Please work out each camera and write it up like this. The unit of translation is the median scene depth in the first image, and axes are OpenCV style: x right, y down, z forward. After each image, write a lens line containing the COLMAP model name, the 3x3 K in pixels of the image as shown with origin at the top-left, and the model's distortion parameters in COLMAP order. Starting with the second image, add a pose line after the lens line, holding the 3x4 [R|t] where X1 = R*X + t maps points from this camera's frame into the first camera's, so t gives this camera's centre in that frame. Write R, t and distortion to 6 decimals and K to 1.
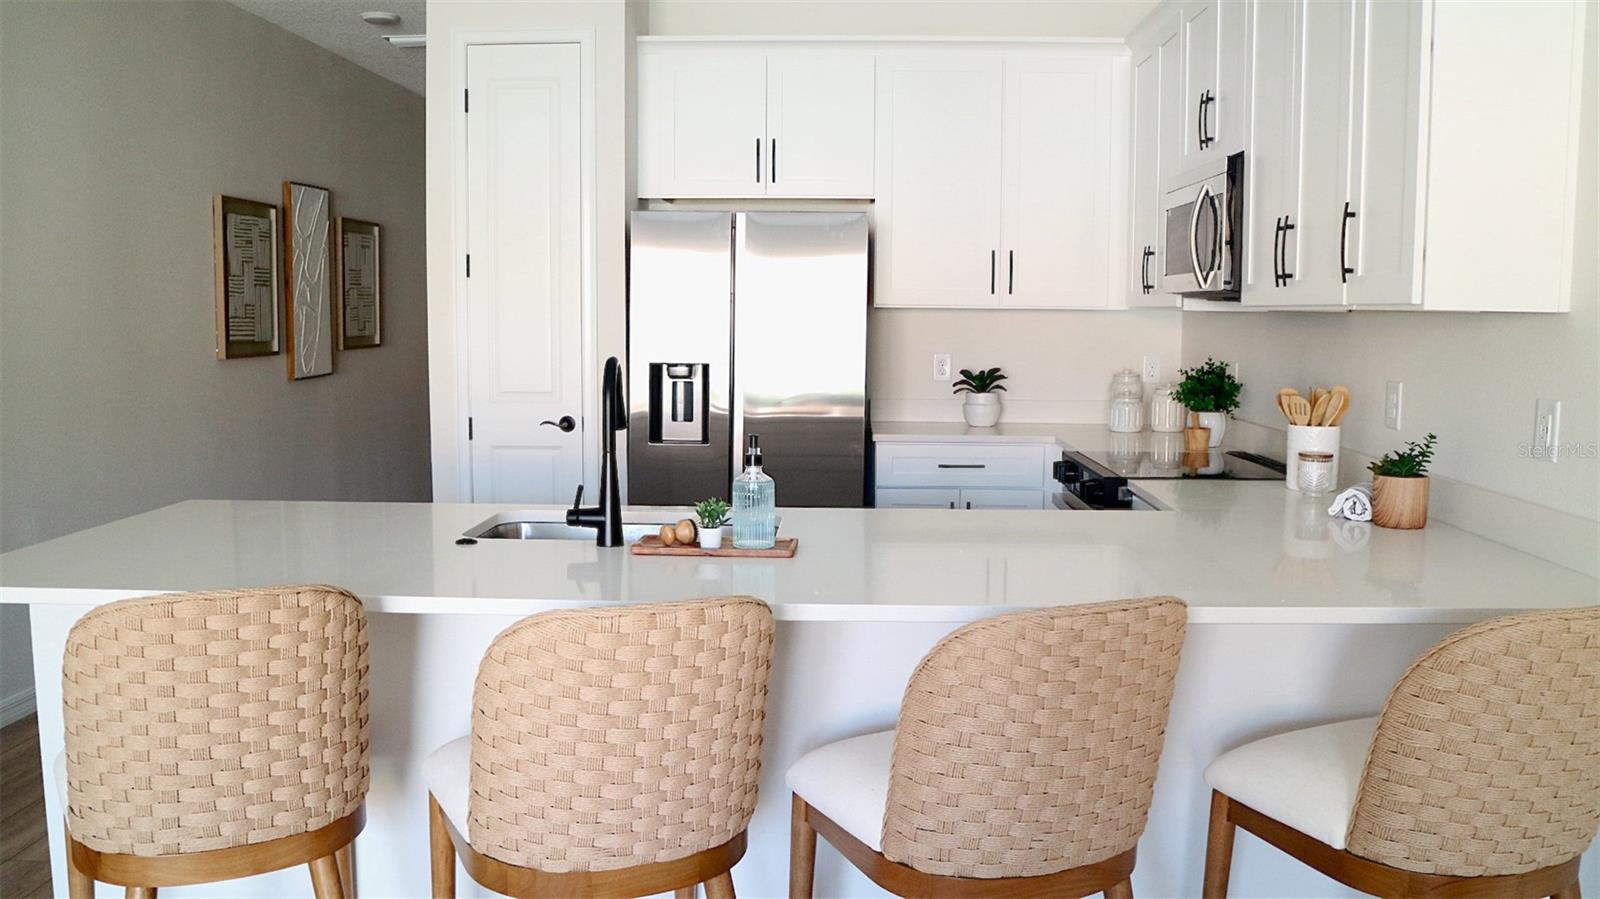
lens RADIAL K [[1327.4, 0, 803.8], [0, 1327.4, 444.0], [0, 0, 1]] dist [-0.159030, 0.123611]
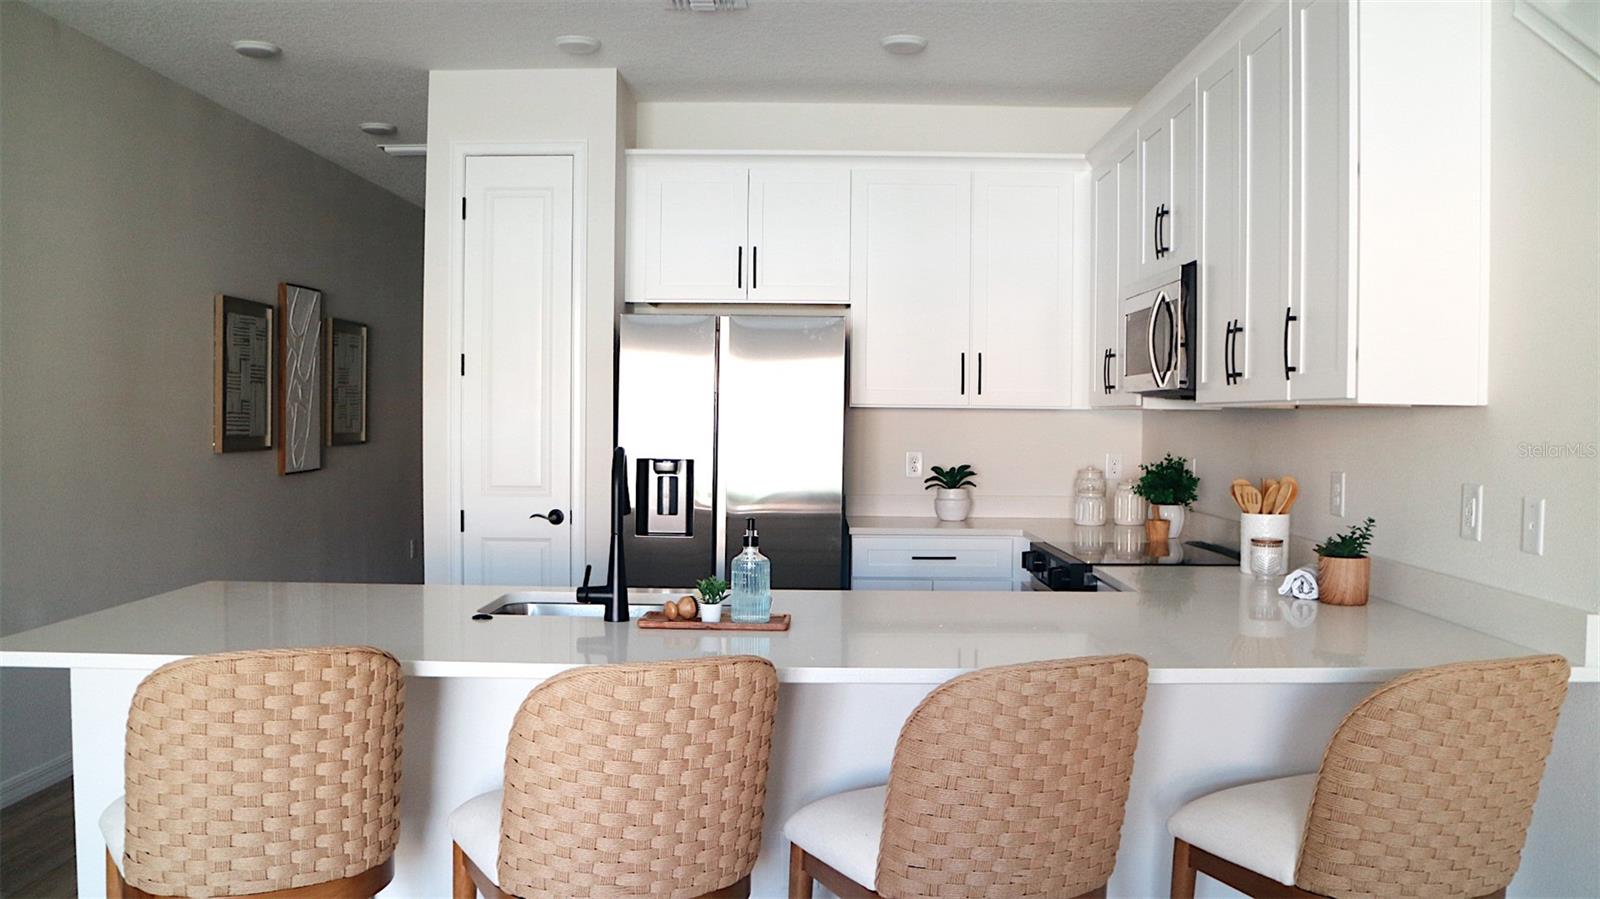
lens RADIAL K [[1327.4, 0, 805.6], [0, 1327.4, 448.1], [0, 0, 1]] dist [-0.159030, 0.123611]
pose [[0.999595, 0.002503, 0.028343, -0.021244], [-0.000358, 0.997151, -0.075436, 0.015890], [-0.028451, 0.075395, 0.996748, -0.081163]]
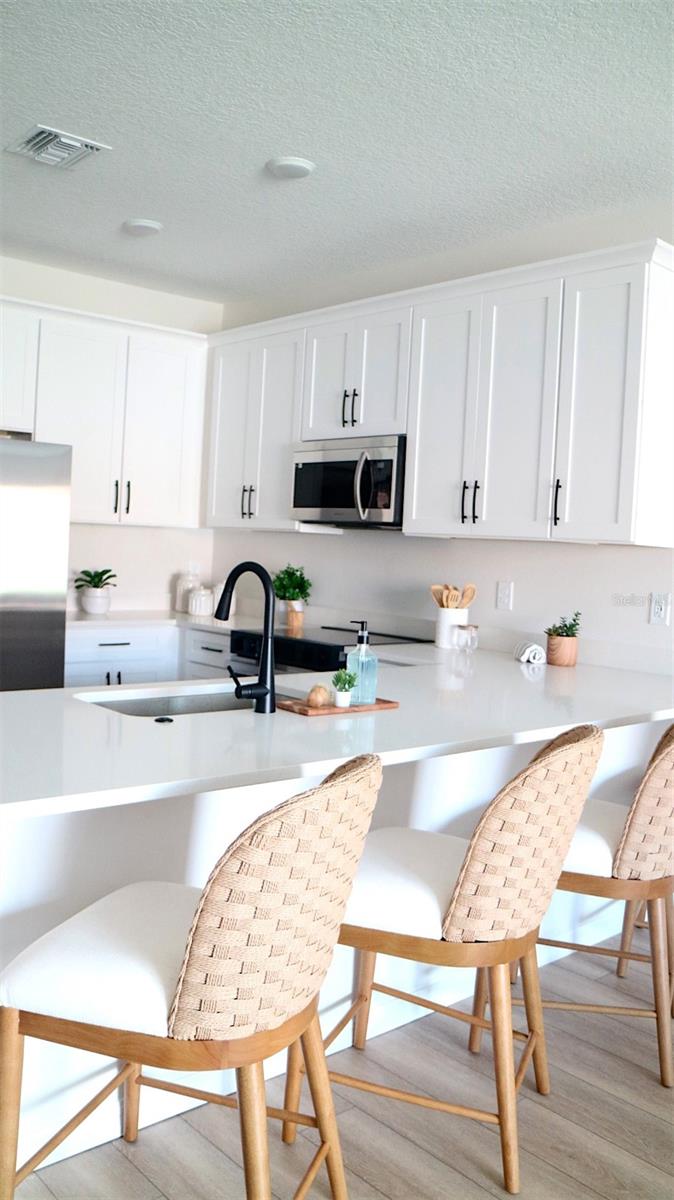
lens RADIAL K [[995.5, 0, 338.4], [0, 995.5, 618.3], [0, 0, 1]] dist [-0.159030, 0.123611]
pose [[0.717977, -0.022503, 0.695703, -0.689822], [0.025930, 0.999648, 0.005574, -0.014871], [-0.695584, 0.014038, 0.718308, 0.252404]]
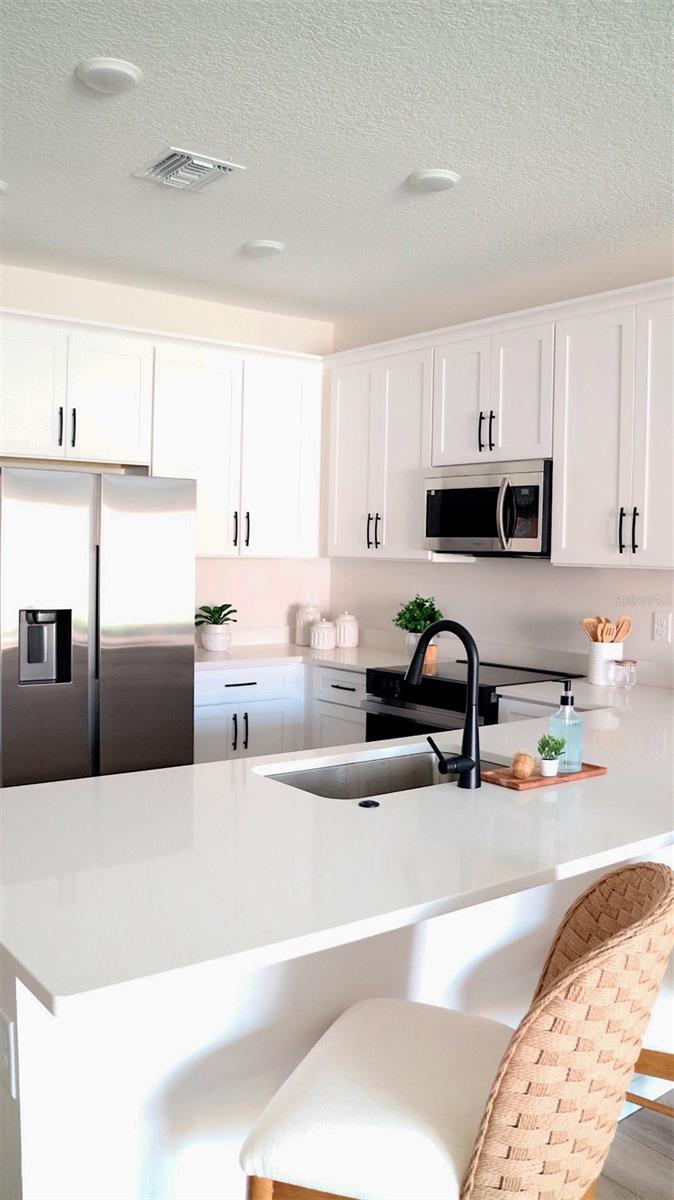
lens RADIAL K [[995.5, 0, 332.0], [0, 995.5, 614.0], [0, 0, 1]] dist [-0.159030, 0.123611]
pose [[0.766581, -0.034034, 0.641245, -0.713873], [0.050894, 0.998673, -0.007837, -0.065441], [-0.640128, 0.038643, 0.767296, 0.385920]]
